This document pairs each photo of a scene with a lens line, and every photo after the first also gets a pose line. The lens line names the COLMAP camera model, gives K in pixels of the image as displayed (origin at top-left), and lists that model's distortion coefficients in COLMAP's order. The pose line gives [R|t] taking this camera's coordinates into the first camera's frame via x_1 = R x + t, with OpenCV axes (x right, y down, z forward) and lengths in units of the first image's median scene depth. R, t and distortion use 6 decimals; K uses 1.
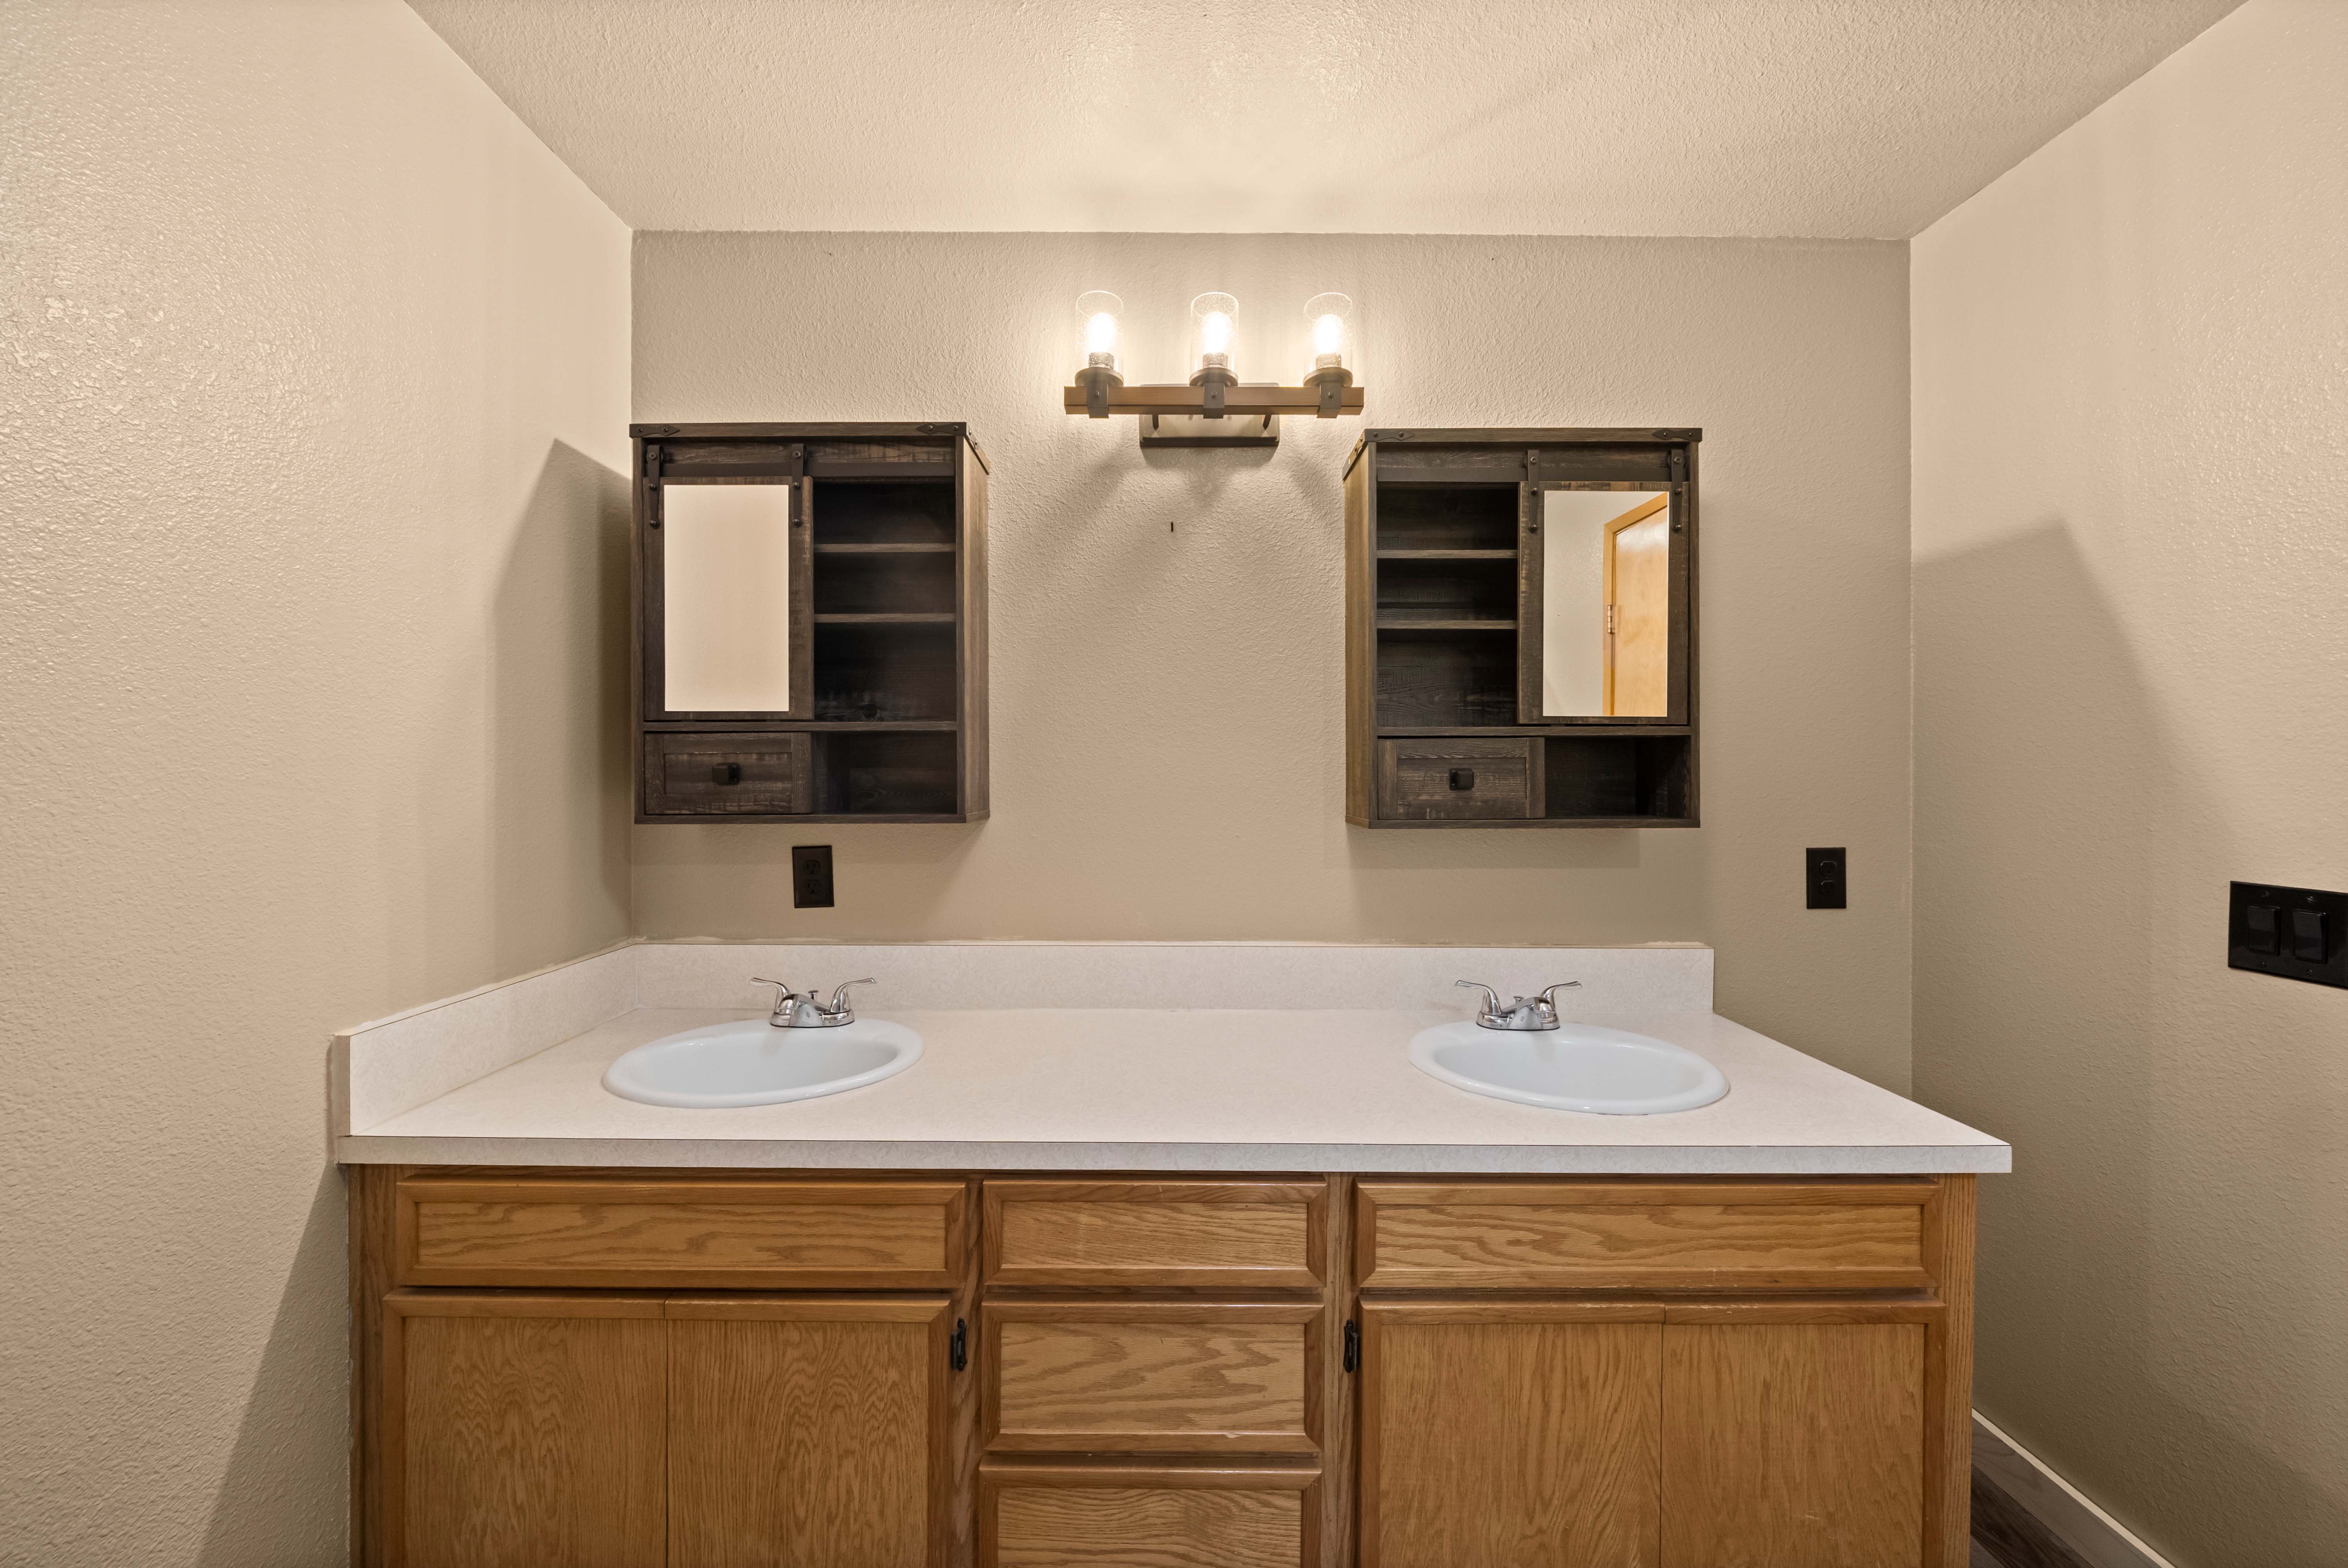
lens RADIAL K [[817.1, 0, 1169.0], [0, 817.1, 787.9], [0, 0, 1]] dist [-0.006101, -0.000056]
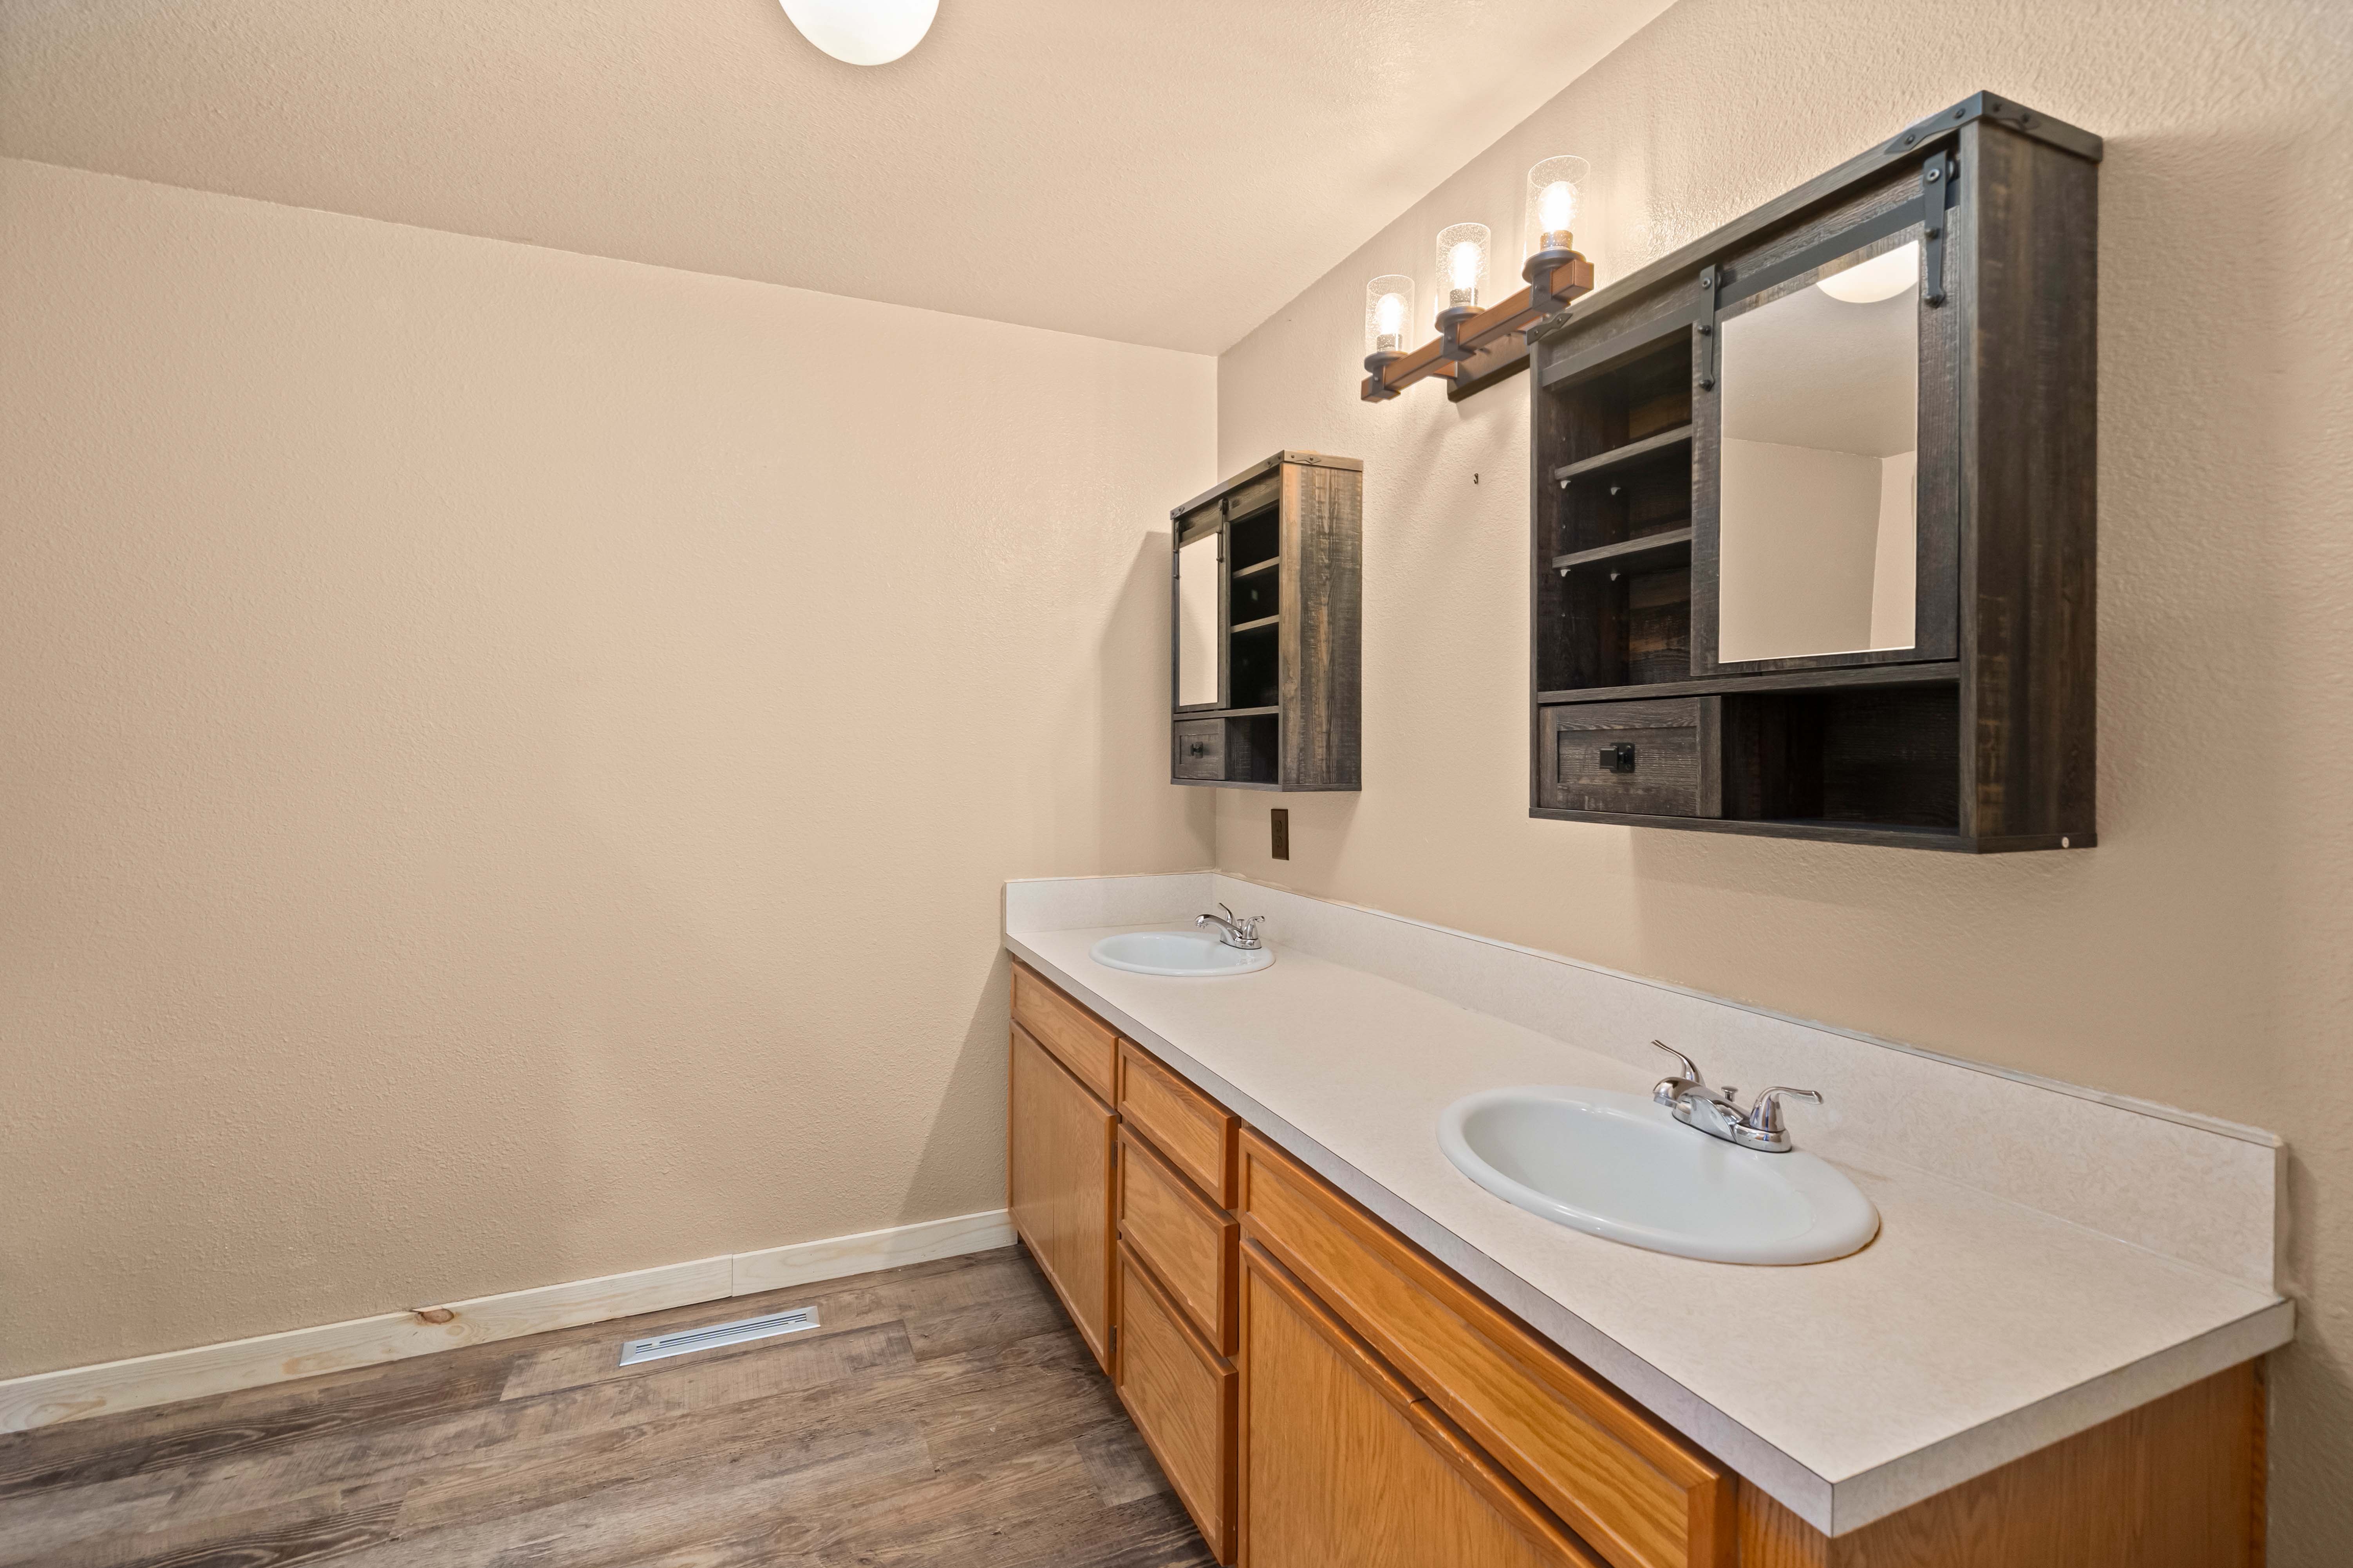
lens RADIAL K [[1040.9, 0, 1170.5], [0, 1040.9, 761.9], [0, 0, 1]] dist [0.004185, 0.000329]
pose [[0.398566, 0.011863, -0.917063, 1.056793], [-0.012701, 0.999892, 0.007415, -0.008823], [0.917052, 0.008692, 0.398673, 0.255408]]
